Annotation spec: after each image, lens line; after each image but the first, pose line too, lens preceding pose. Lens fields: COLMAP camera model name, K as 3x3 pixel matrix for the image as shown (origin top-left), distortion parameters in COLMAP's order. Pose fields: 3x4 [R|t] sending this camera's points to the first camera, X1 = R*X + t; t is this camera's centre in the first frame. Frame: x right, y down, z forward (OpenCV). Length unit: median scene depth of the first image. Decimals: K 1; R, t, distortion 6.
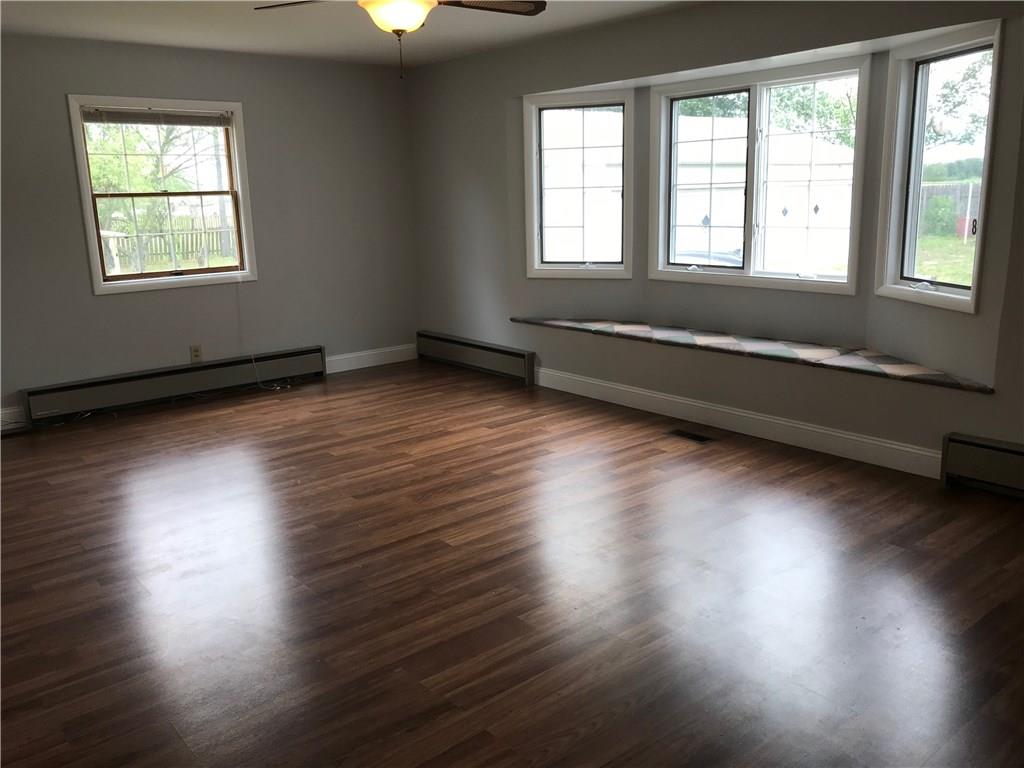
lens RADIAL K [[833.0, 0, 515.0], [0, 833.0, 385.0], [0, 0, 1]] dist [0.029172, -0.027536]
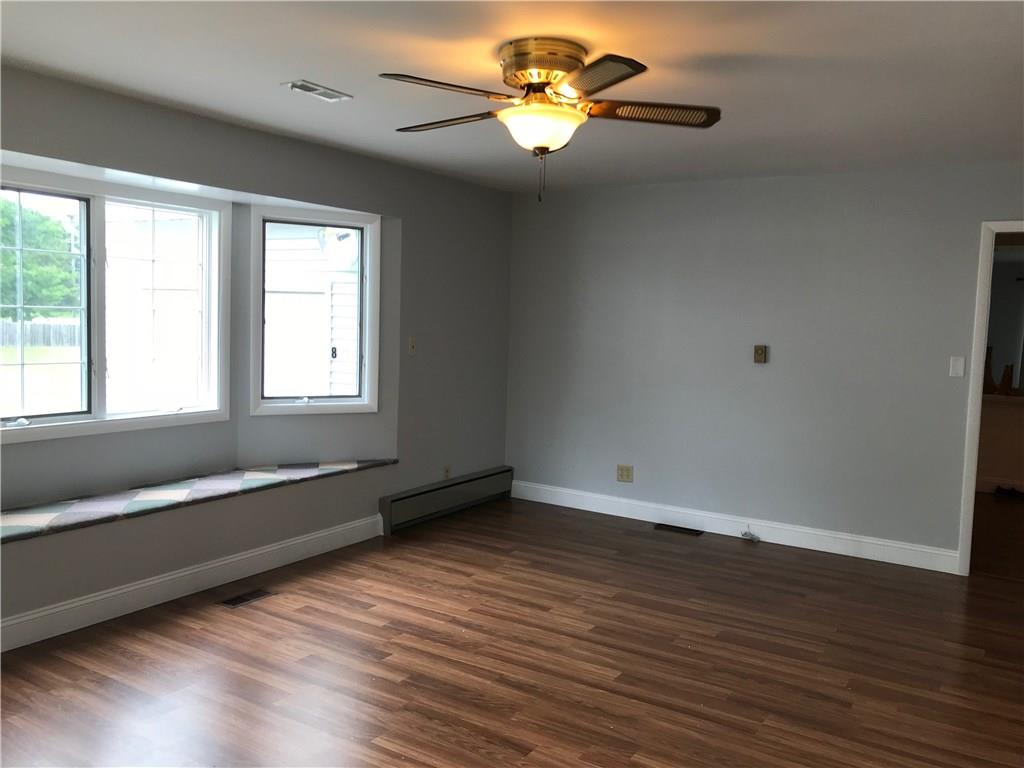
lens RADIAL K [[833.0, 0, 511.1], [0, 833.0, 387.4], [0, 0, 1]] dist [0.029172, -0.027536]
pose [[-0.299897, -0.074055, 0.951093, -0.714820], [0.184537, 0.973648, 0.133999, -0.226654], [-0.935953, 0.215697, -0.278328, 0.967390]]
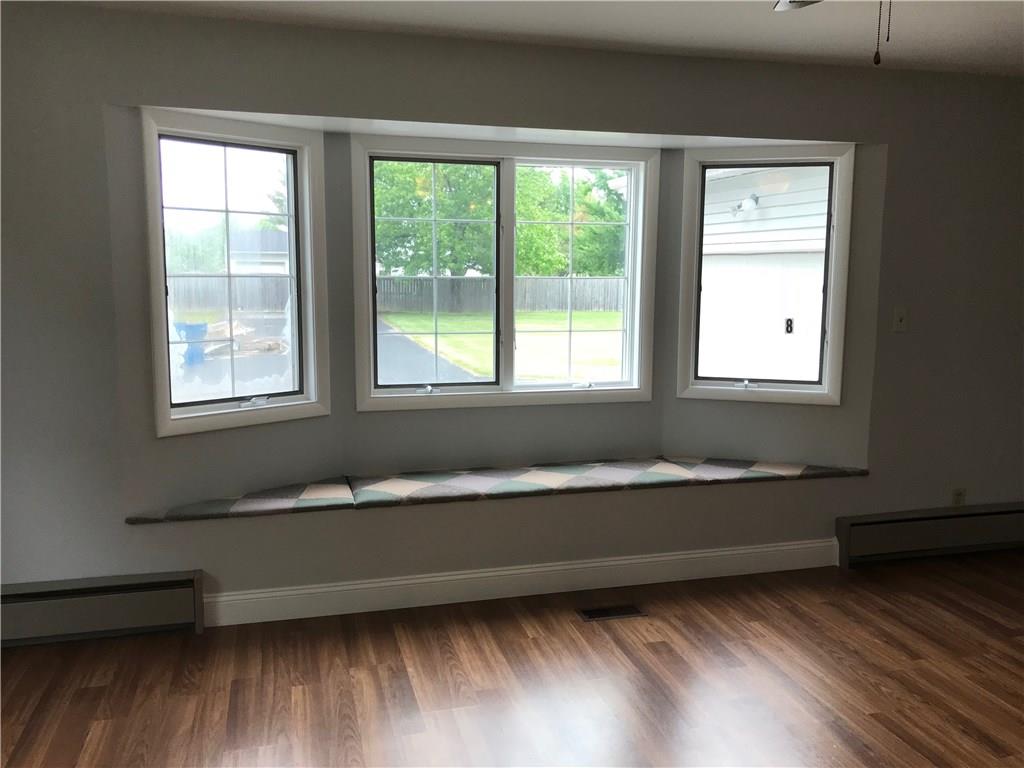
lens RADIAL K [[833.0, 0, 515.4], [0, 833.0, 381.2], [0, 0, 1]] dist [0.029172, -0.027536]
pose [[0.420500, -0.094505, 0.902357, -0.496919], [0.185344, 0.982535, 0.016531, -0.174868], [-0.888160, 0.160295, 0.430671, 0.744465]]
